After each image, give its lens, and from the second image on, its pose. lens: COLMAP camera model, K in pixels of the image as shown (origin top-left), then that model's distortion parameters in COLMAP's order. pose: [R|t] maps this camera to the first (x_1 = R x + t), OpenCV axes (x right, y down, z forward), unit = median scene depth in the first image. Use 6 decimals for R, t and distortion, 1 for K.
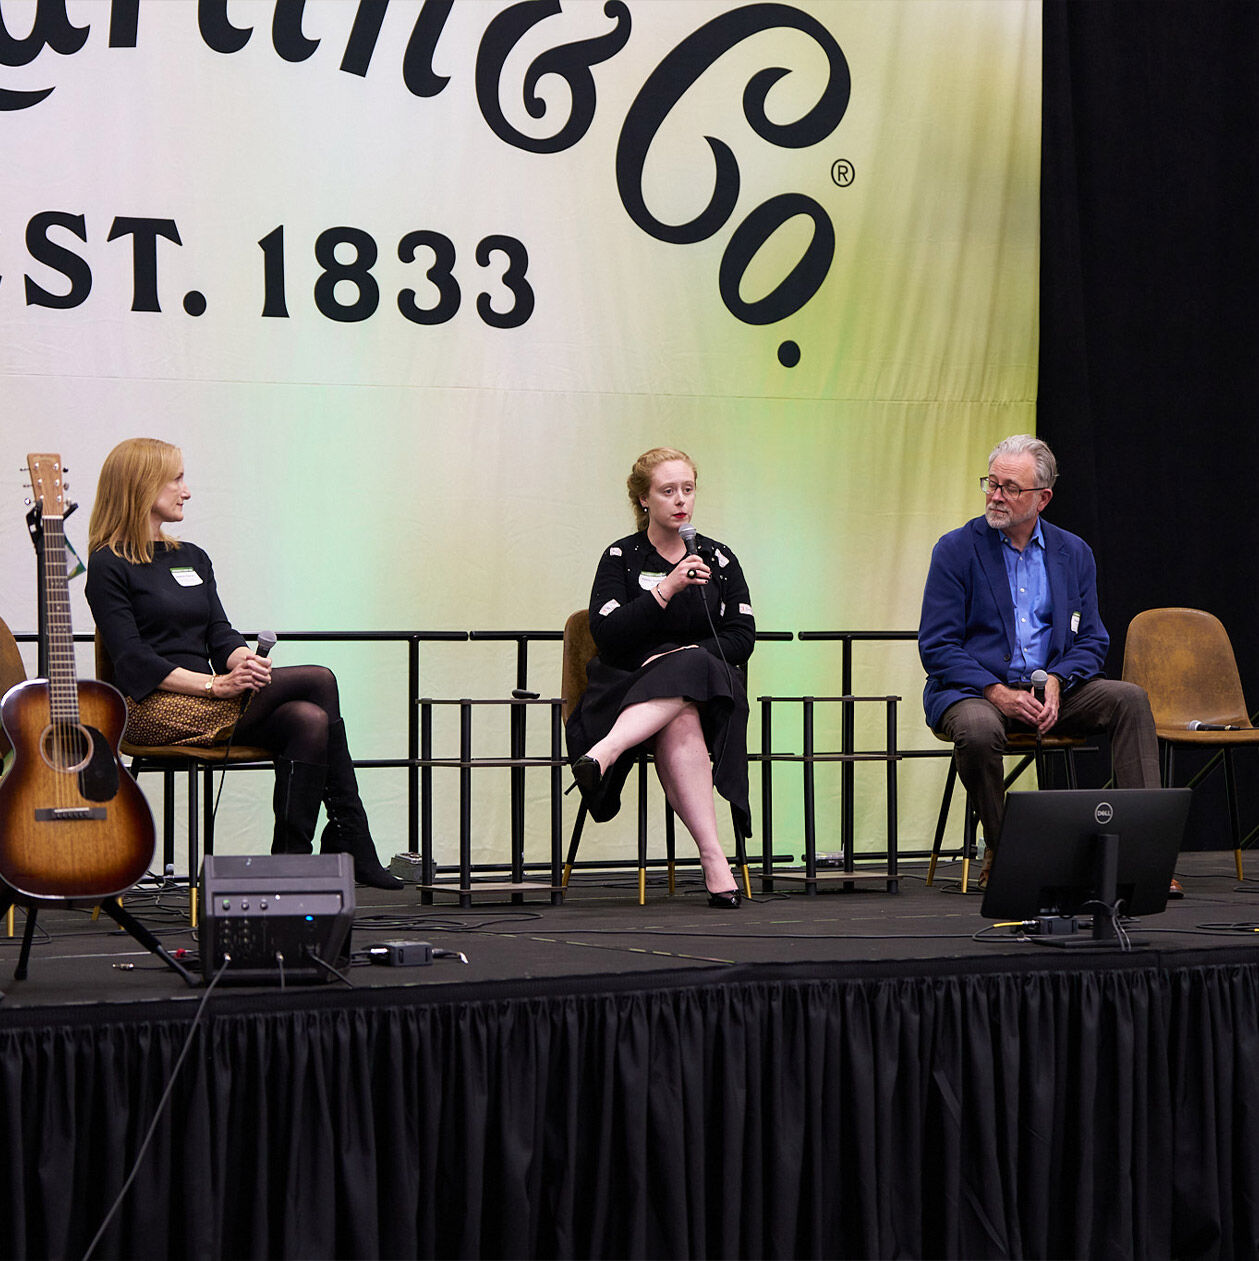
lens RADIAL K [[4580.0, 0, 629.5], [0, 4580.0, 630.5], [0, 0, 1]] dist [0.244671, -3.268591]
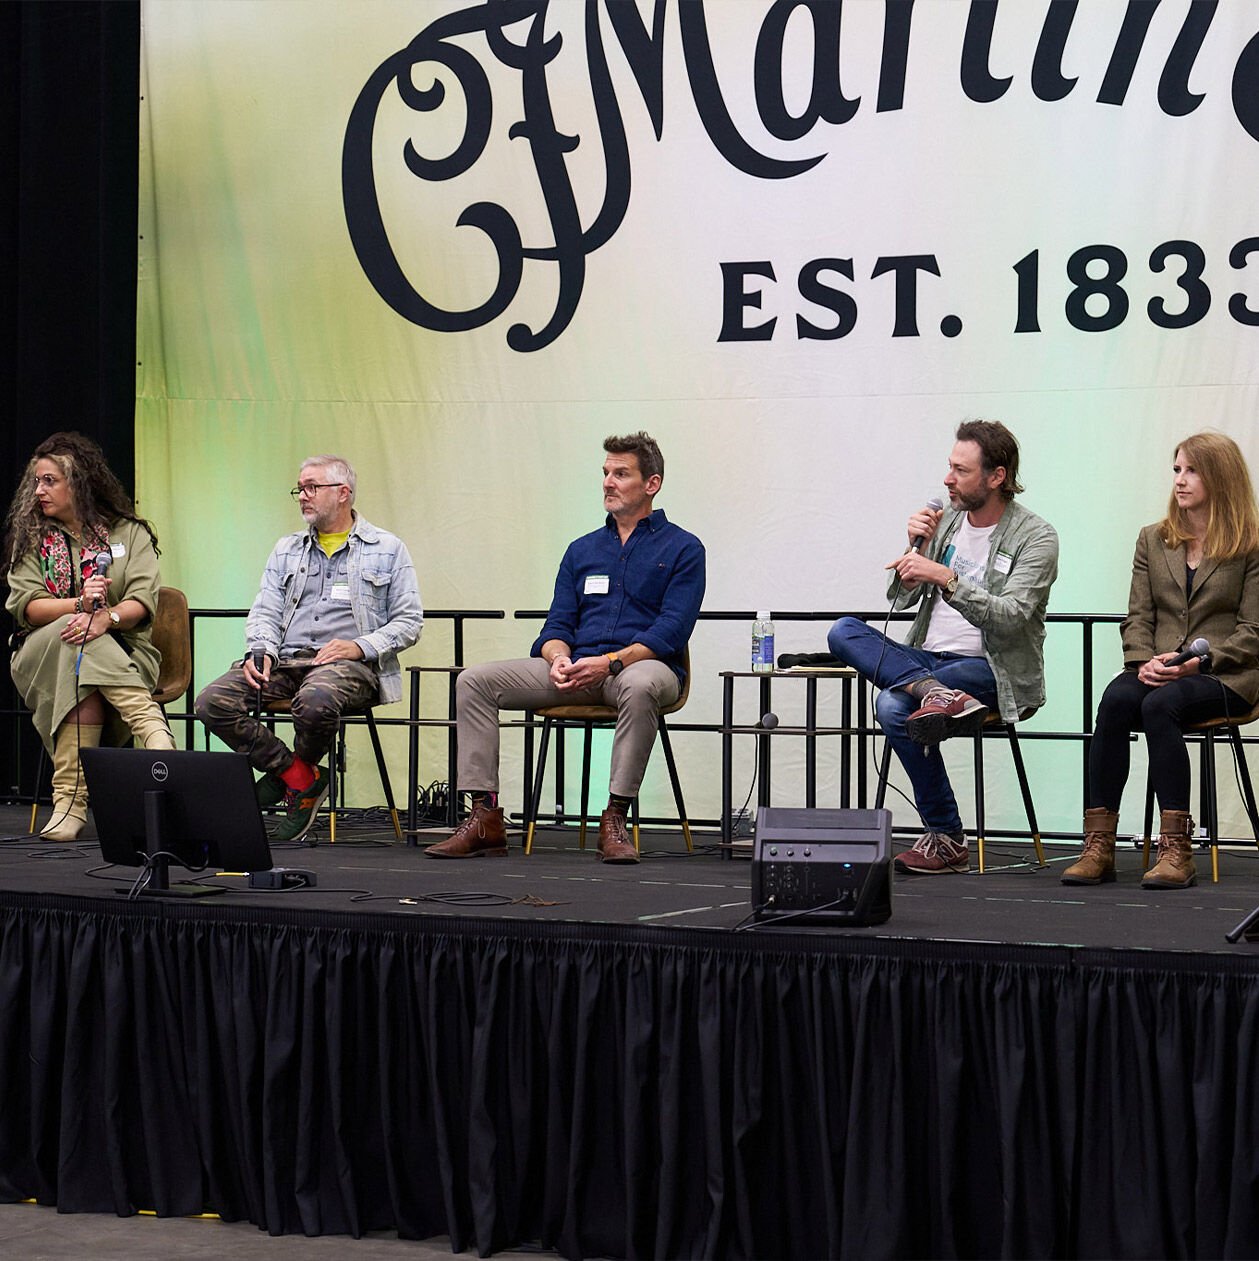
lens RADIAL K [[3792.3, 0, 629.5], [0, 3792.3, 630.5], [0, 0, 1]] dist [-0.106357, 0.734353]
pose [[0.498899, 0.002307, -0.866657, 0.688150], [-0.001814, 0.999997, 0.001618, 0.002851], [0.866658, 0.000764, 0.498901, 0.469581]]
